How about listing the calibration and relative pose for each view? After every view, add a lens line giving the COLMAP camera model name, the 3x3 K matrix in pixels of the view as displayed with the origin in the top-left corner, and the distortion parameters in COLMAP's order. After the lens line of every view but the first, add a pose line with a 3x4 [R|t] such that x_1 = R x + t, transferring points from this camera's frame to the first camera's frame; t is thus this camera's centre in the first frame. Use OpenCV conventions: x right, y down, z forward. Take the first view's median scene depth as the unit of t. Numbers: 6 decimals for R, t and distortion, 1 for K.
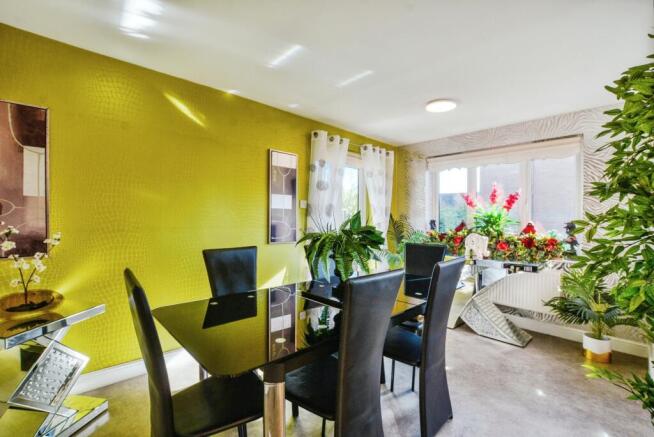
lens RADIAL K [[296.5, 0, 327.1], [0, 296.5, 219.0], [0, 0, 1]] dist [-0.020909, 0.000051]
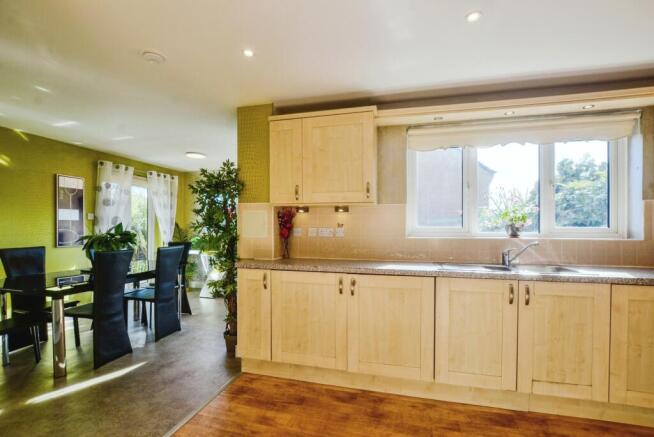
lens RADIAL K [[296.5, 0, 324.6], [0, 296.5, 226.5], [0, 0, 1]] dist [-0.020909, 0.000051]
pose [[0.853962, -0.011211, 0.520215, 0.131334], [0.012627, 0.999920, 0.000822, 0.006497], [-0.520182, 0.005867, 0.854035, -0.639799]]
